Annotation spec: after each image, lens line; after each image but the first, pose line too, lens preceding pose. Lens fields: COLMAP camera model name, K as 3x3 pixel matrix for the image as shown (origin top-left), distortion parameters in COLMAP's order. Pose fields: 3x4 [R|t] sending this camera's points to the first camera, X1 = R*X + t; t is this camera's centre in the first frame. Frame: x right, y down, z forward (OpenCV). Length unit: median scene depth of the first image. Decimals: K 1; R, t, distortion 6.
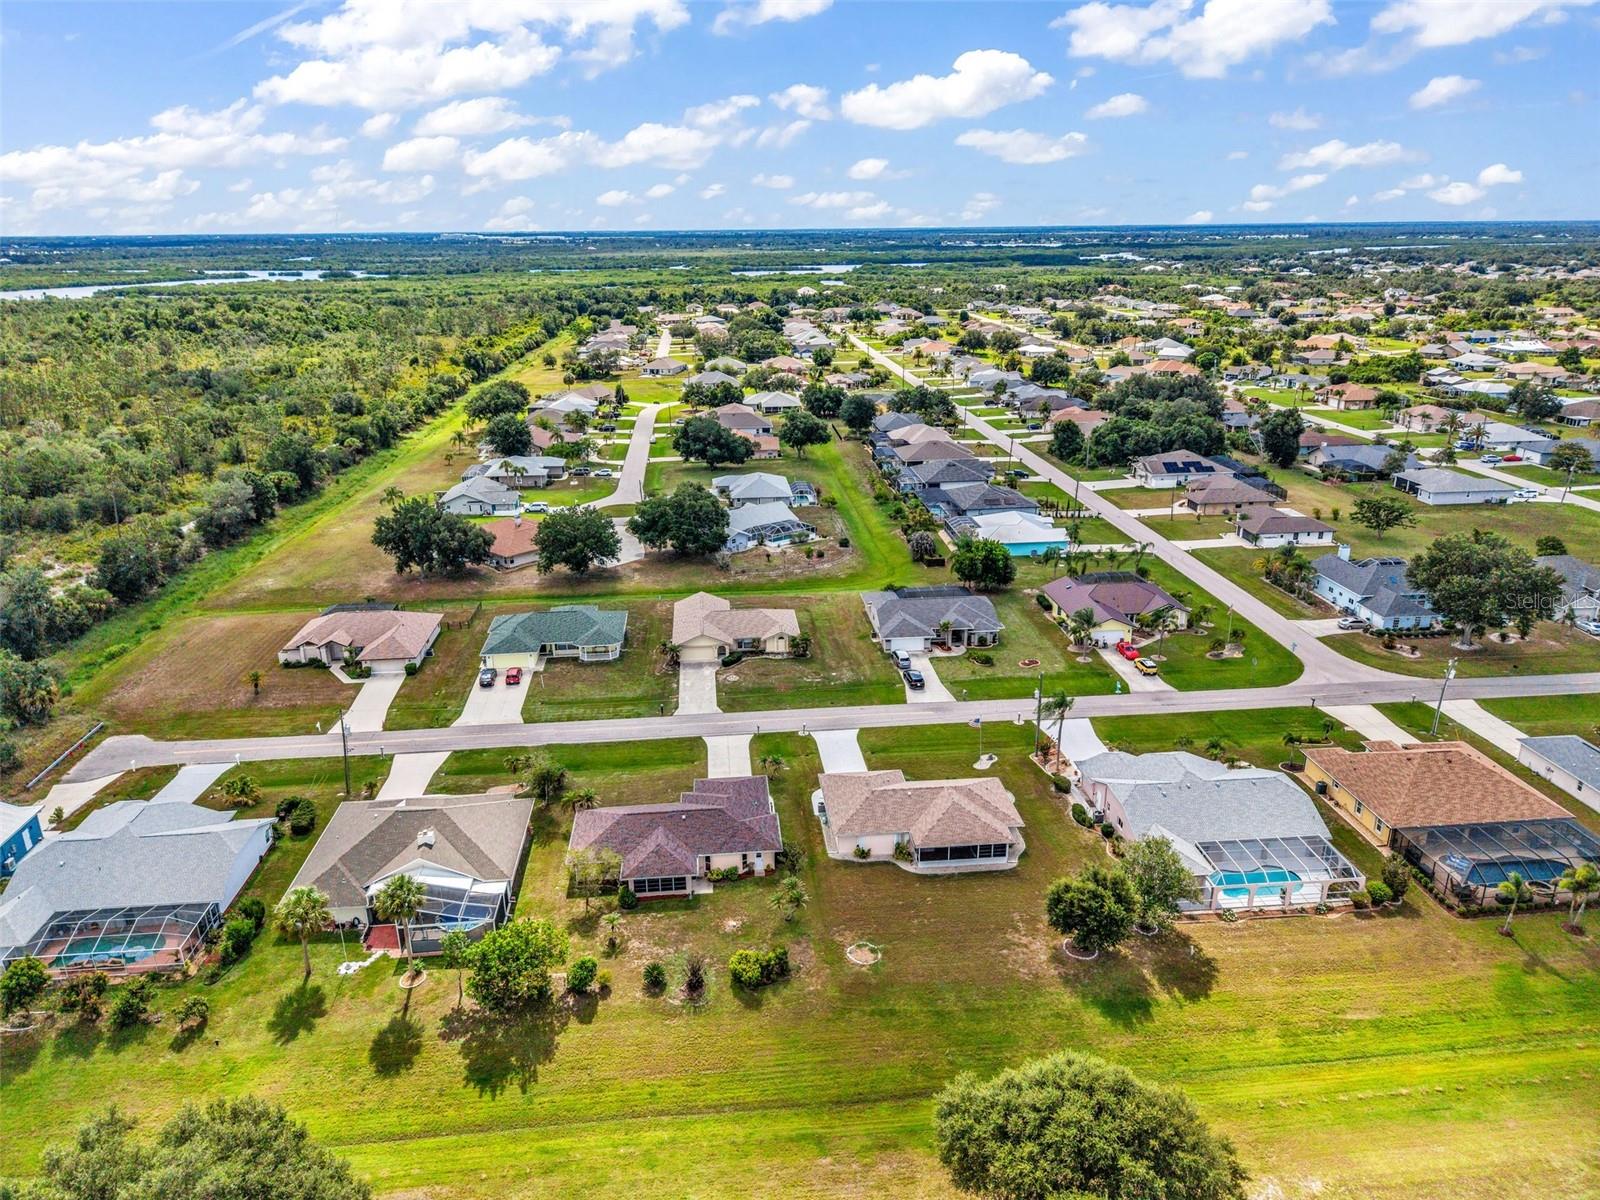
lens RADIAL K [[1064.2, 0, 800.0], [0, 1064.2, 600.0], [0, 0, 1]] dist [0.052150, -0.073051]
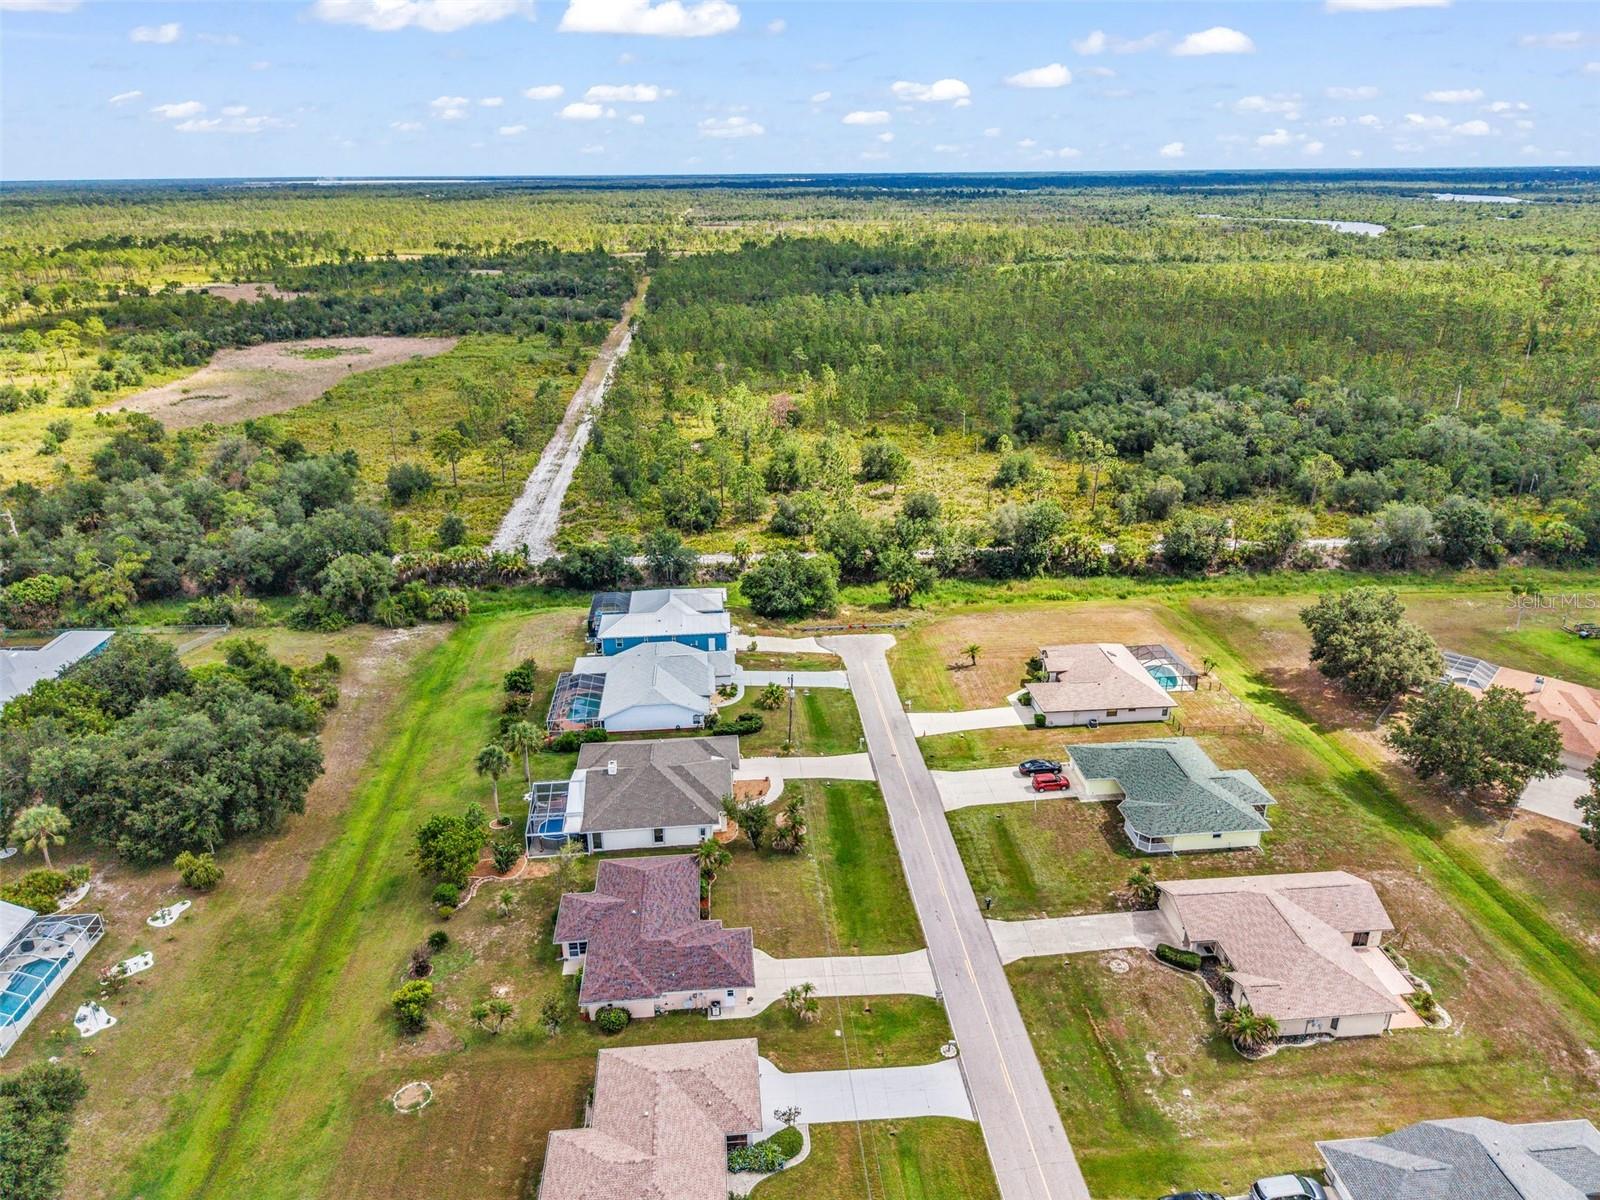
lens RADIAL K [[1069.7, 0, 798.8], [0, 1069.7, 595.5], [0, 0, 1]] dist [0.024839, -0.024696]
pose [[-0.006946, 0.376464, -0.926405, 0.435606], [-0.321732, 0.876326, 0.358526, -0.281223], [0.946805, 0.300544, 0.115033, 0.626474]]
